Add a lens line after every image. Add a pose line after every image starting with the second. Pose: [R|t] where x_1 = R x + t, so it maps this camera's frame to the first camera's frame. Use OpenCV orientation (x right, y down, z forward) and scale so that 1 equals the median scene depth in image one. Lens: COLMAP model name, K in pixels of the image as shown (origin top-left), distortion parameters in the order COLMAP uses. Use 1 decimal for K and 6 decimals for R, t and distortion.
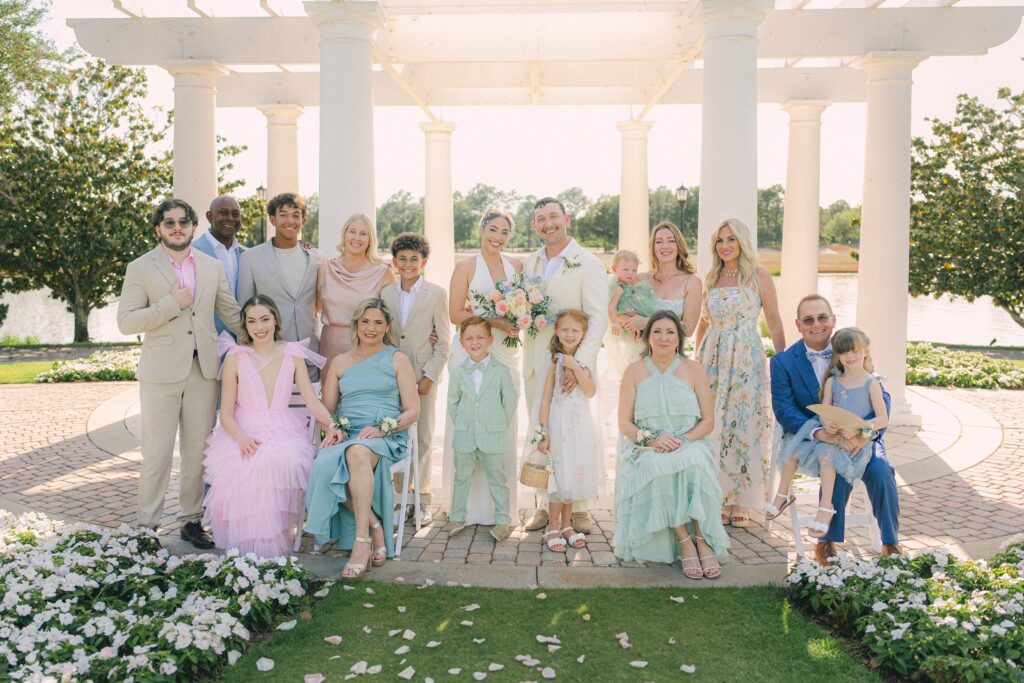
lens RADIAL K [[905.8, 0, 499.9], [0, 905.8, 313.0], [0, 0, 1]] dist [-0.011476, -0.001983]
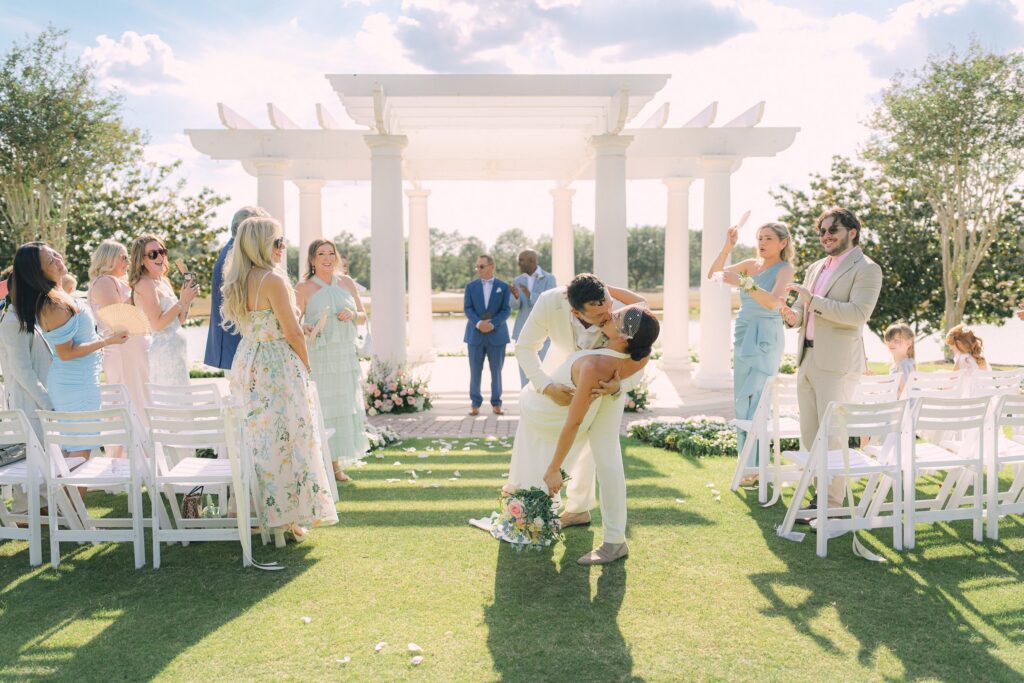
lens RADIAL K [[920.7, 0, 508.9], [0, 920.7, 344.4], [0, 0, 1]] dist [-0.001263, -0.004342]
pose [[0.997176, -0.011403, 0.074225, -0.041264], [0.012295, 0.999858, -0.011566, 0.042099], [-0.074083, 0.012446, 0.997174, -0.412714]]
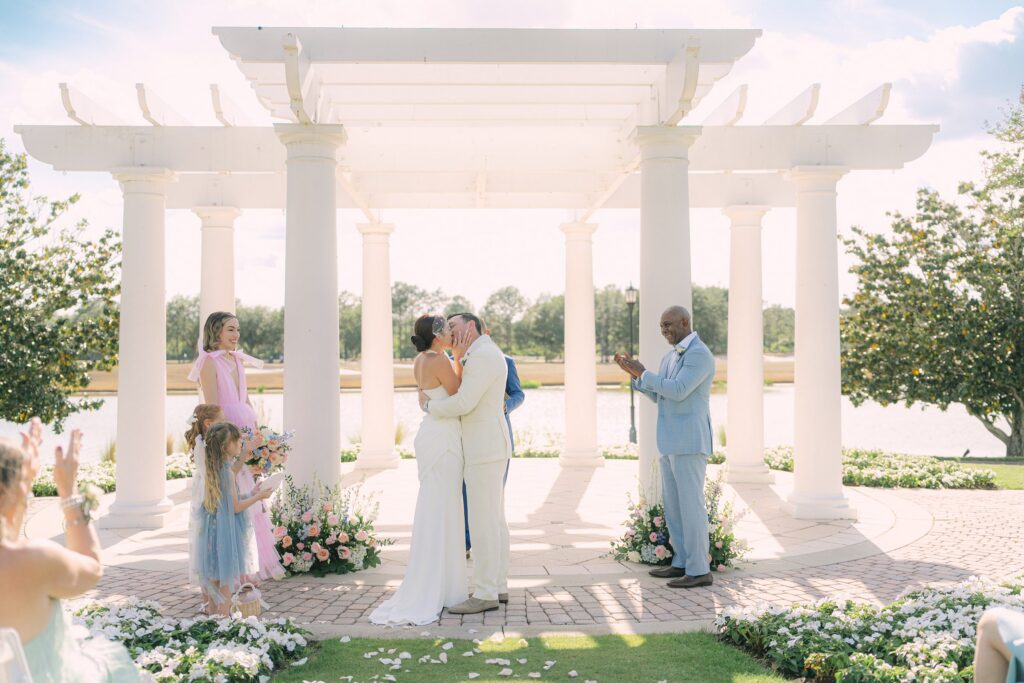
lens RADIAL K [[1080.8, 0, 511.0], [0, 1080.8, 341.6], [0, 0, 1]] dist [0.000712, -0.023932]
pose [[0.996491, -0.005543, 0.083520, -0.023893], [0.012735, 0.996228, -0.085830, 0.016171], [-0.082729, 0.086592, 0.992803, -0.153412]]
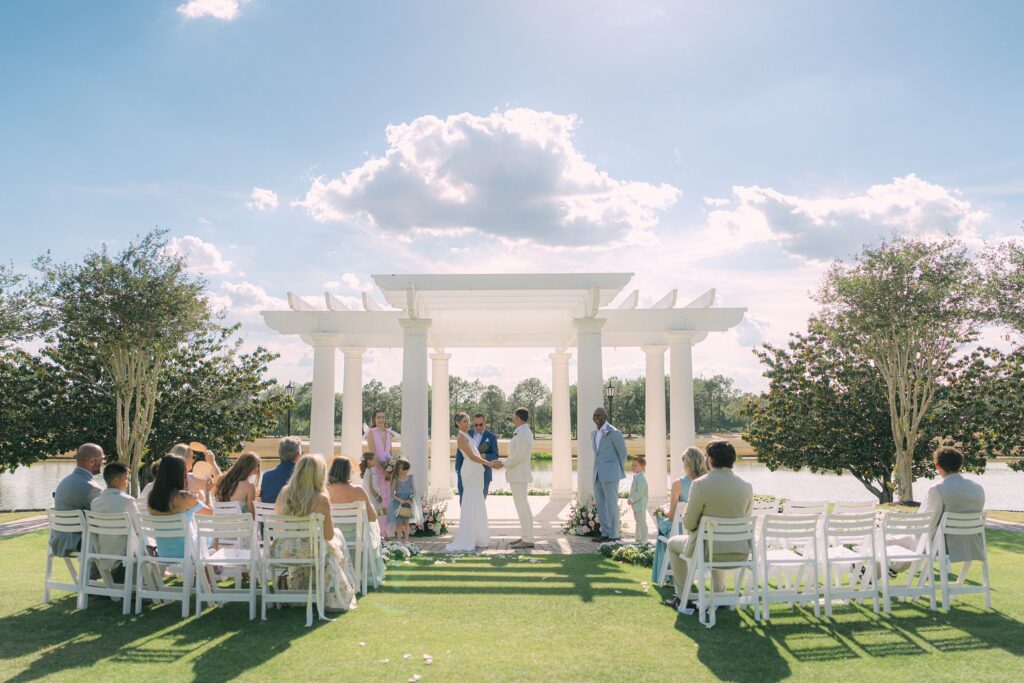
lens RADIAL K [[881.5, 0, 469.5], [0, 881.5, 335.2], [0, 0, 1]] dist [0.000700, -0.001357]
pose [[0.999965, 0.001014, 0.008257, -0.031510], [0.000516, 0.983065, -0.183255, 0.053735], [-0.008303, 0.183253, 0.983031, -0.625969]]
